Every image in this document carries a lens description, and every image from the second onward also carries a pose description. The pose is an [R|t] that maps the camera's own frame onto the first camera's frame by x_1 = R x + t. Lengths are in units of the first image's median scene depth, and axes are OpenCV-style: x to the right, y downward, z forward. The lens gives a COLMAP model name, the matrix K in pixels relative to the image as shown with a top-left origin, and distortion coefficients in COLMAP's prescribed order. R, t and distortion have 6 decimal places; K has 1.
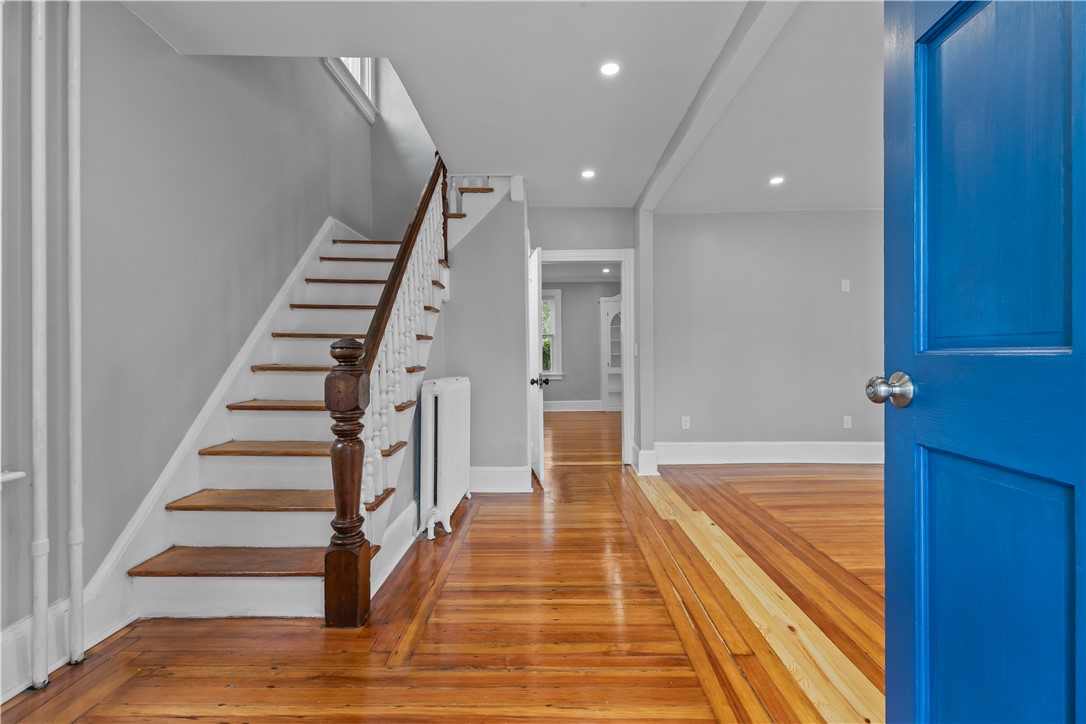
lens RADIAL K [[490.3, 0, 547.8], [0, 490.3, 353.6], [0, 0, 1]] dist [-0.000612, -0.000185]
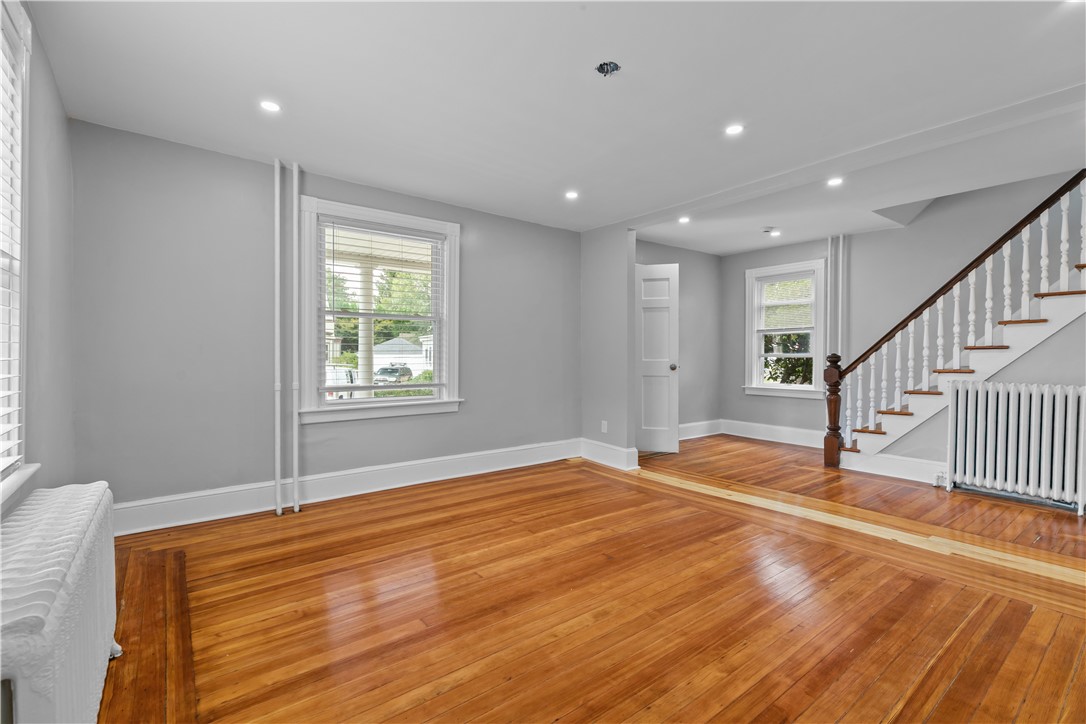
lens RADIAL K [[490.3, 0, 547.8], [0, 490.3, 353.6], [0, 0, 1]] dist [-0.000612, -0.000185]
pose [[-0.789885, -0.002023, -0.613252, 1.446910], [-0.001833, 0.999998, -0.000938, -0.013003], [0.613252, 0.000383, -0.789887, 1.329442]]
